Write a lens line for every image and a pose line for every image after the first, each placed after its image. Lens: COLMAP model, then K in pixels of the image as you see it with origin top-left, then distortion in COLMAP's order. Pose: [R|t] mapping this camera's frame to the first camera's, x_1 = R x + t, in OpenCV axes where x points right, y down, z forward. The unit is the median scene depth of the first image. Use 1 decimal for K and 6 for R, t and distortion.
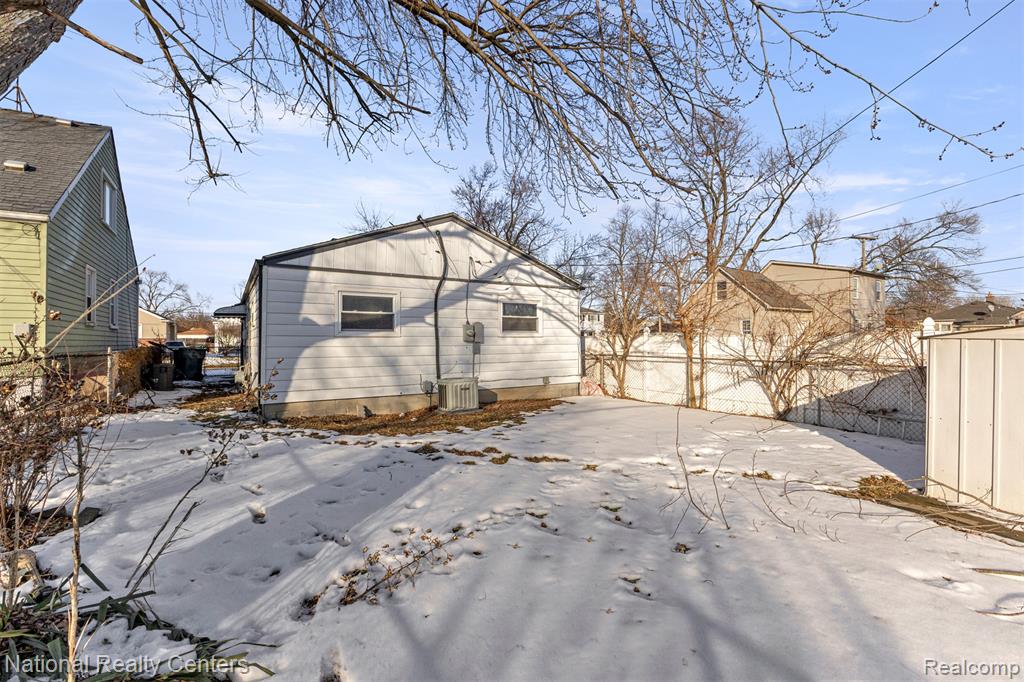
lens RADIAL K [[457.7, 0, 512.2], [0, 457.7, 338.4], [0, 0, 1]] dist [-0.010044, -0.000824]
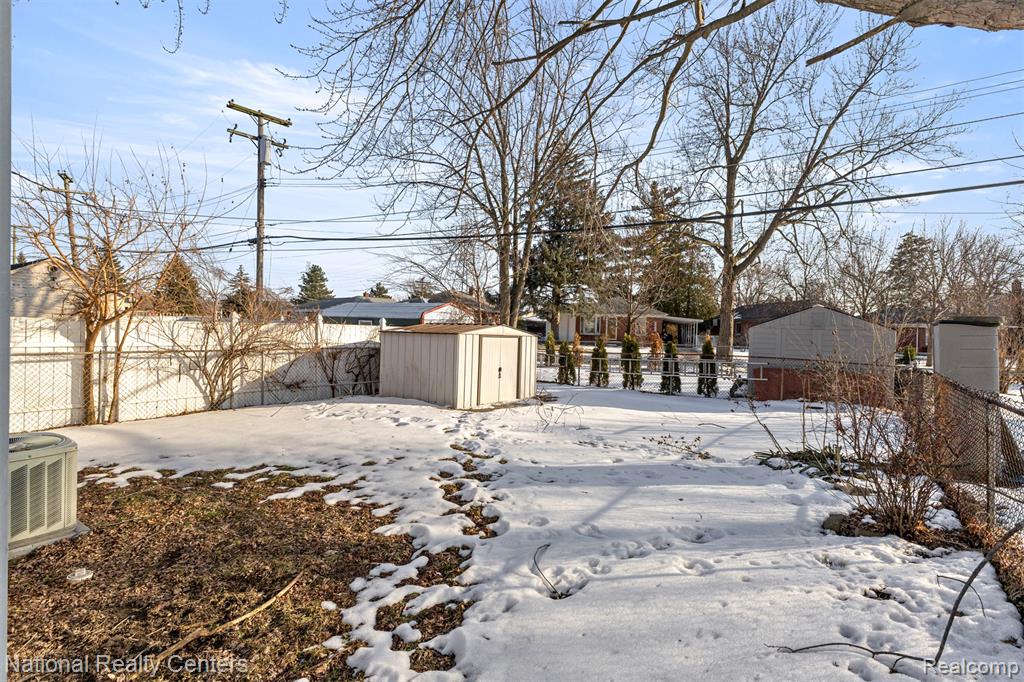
lens RADIAL K [[517.3, 0, 513.2], [0, 517.3, 343.7], [0, 0, 1]] dist [0.006583, 0.001075]
pose [[-0.393075, -0.040282, 0.918623, -0.649128], [-0.032853, 0.999017, 0.029750, -0.017354], [-0.918919, -0.018486, -0.394013, 0.806948]]
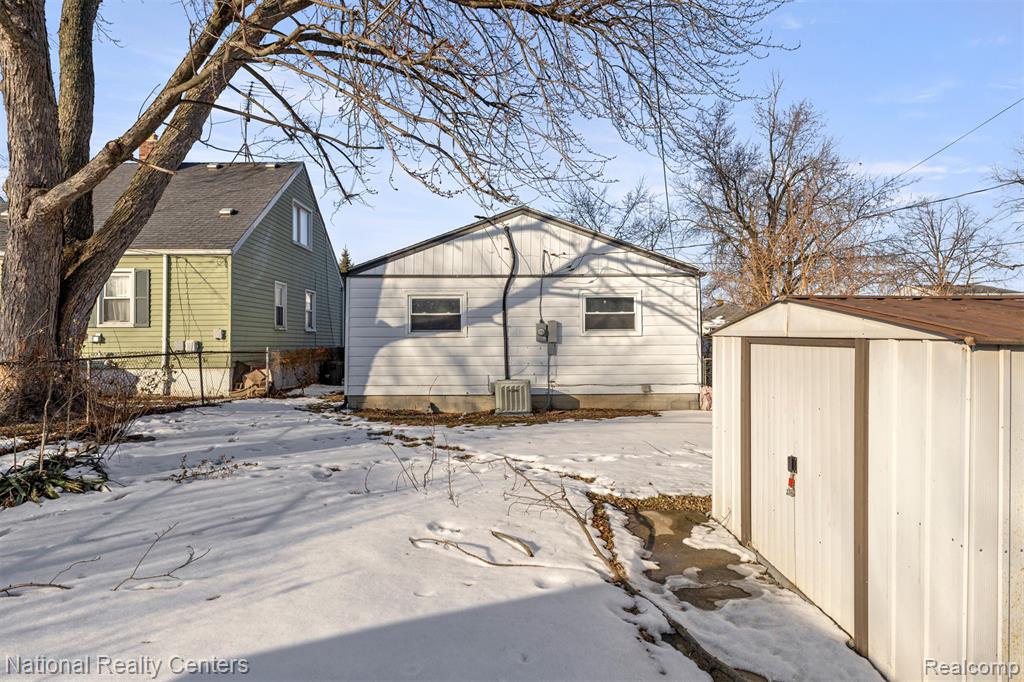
lens RADIAL K [[633.3, 0, 517.4], [0, 633.3, 335.1], [0, 0, 1]] dist [0.010476, -0.000754]
pose [[0.839473, -0.007295, -0.543352, 0.596012], [0.005119, 0.999972, -0.005517, 0.000489], [0.543377, 0.001850, 0.839487, -0.110556]]
